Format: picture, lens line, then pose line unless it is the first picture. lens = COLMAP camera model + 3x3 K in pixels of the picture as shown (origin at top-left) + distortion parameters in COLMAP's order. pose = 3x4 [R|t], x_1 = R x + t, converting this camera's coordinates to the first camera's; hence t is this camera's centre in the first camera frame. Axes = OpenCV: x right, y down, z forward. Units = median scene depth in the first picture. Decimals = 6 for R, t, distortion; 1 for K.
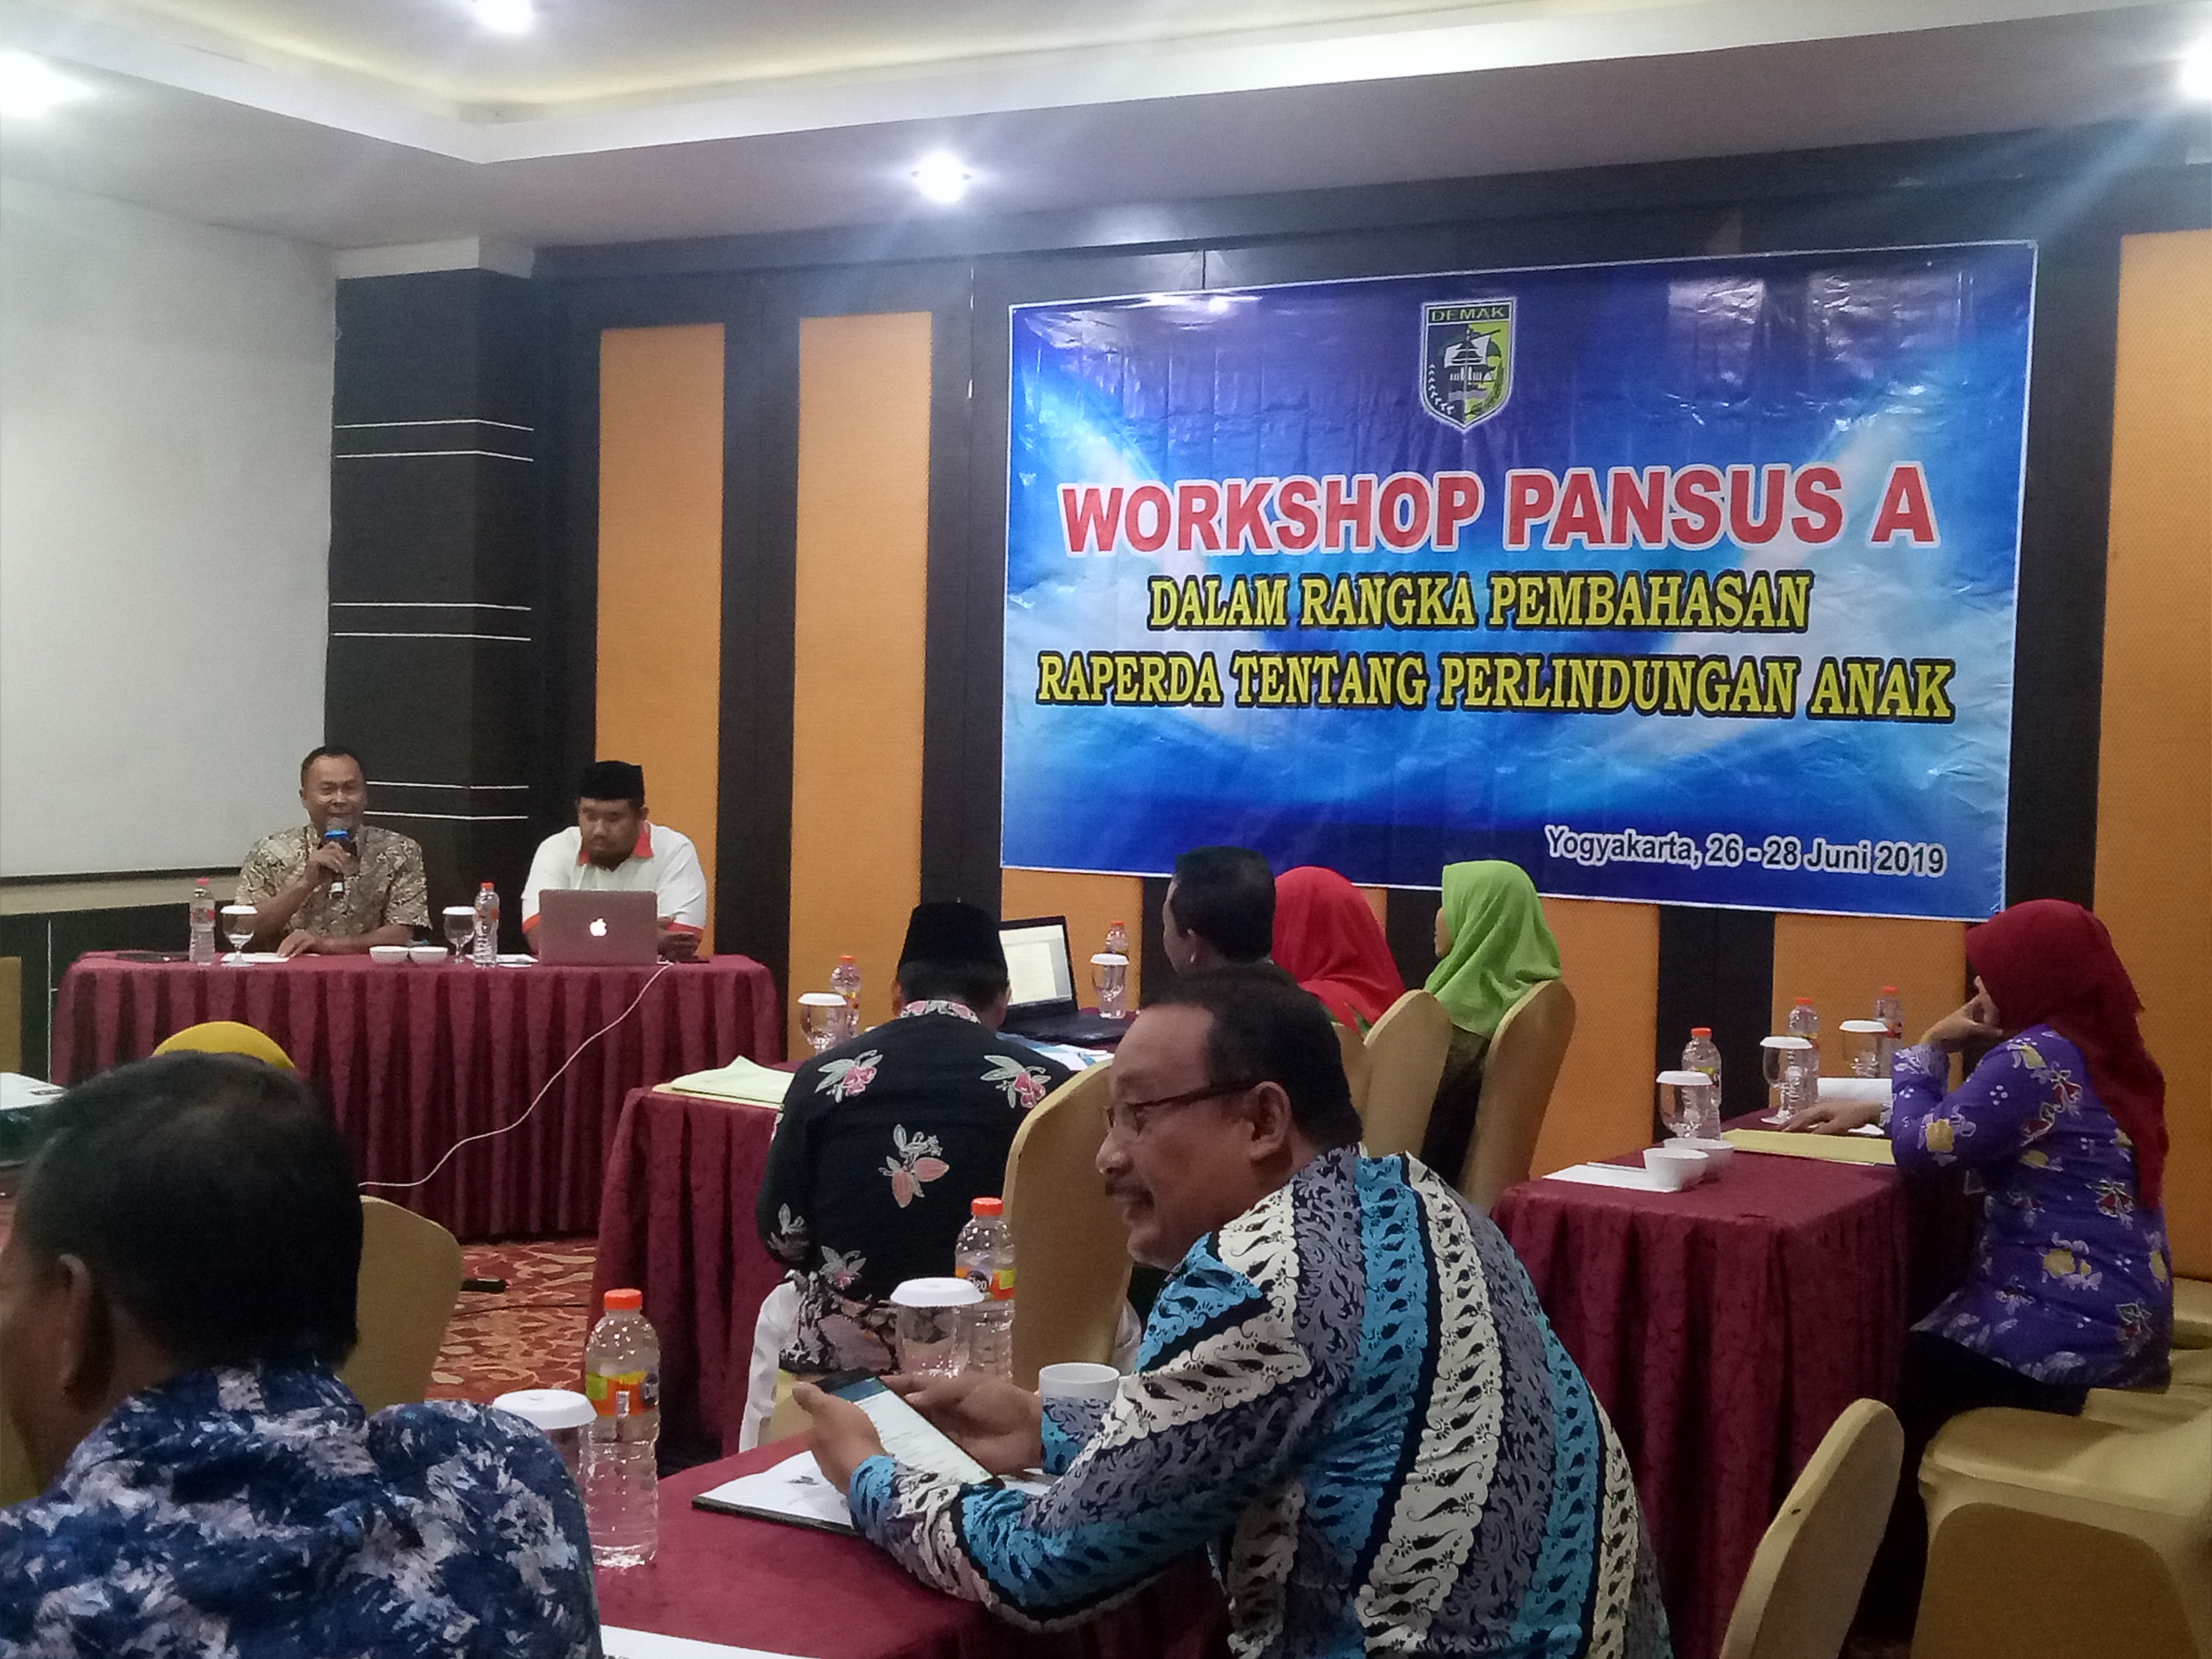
lens RADIAL K [[2889.5, 0, 1106.0], [0, 2889.5, 829.5], [0, 0, 1]] dist [0.124763, -0.369359]
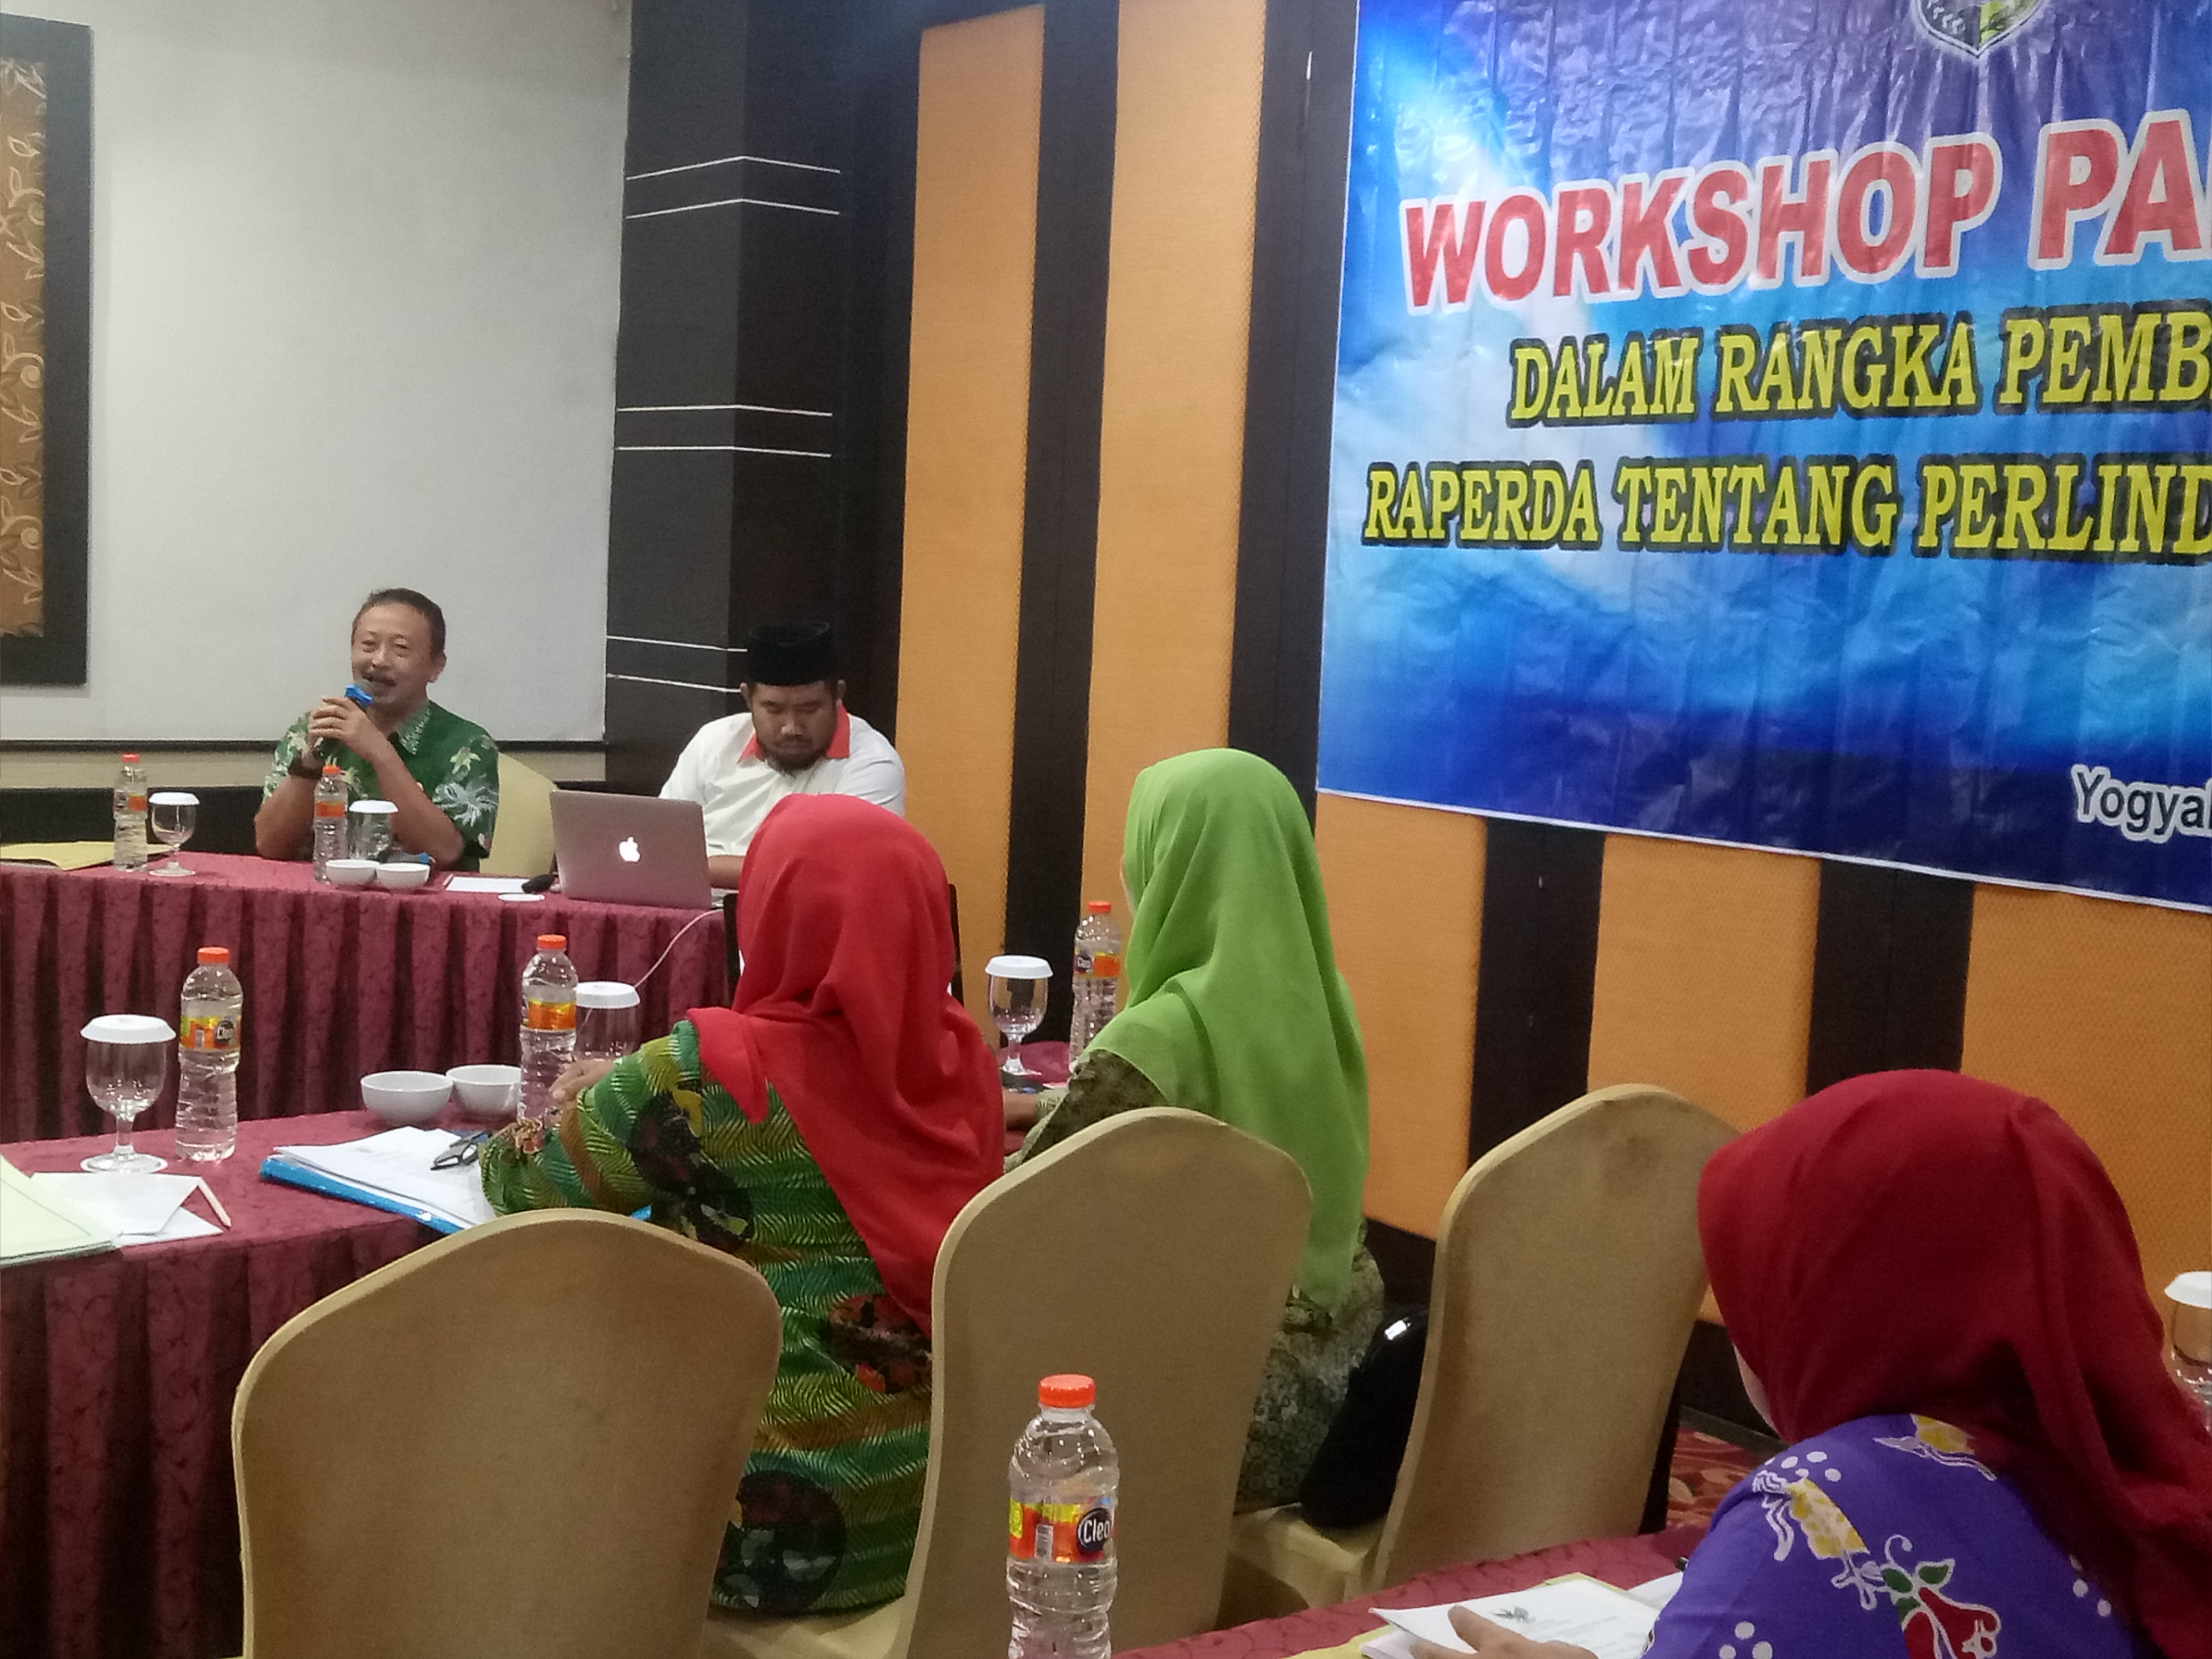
lens RADIAL K [[2889.5, 0, 1106.0], [0, 2889.5, 829.5], [0, 0, 1]] dist [0.124763, -0.369359]
pose [[0.916693, 0.054482, -0.395860, 0.195630], [-0.039793, 0.998184, 0.045231, -0.006644], [0.397605, -0.025710, 0.917196, 0.394526]]
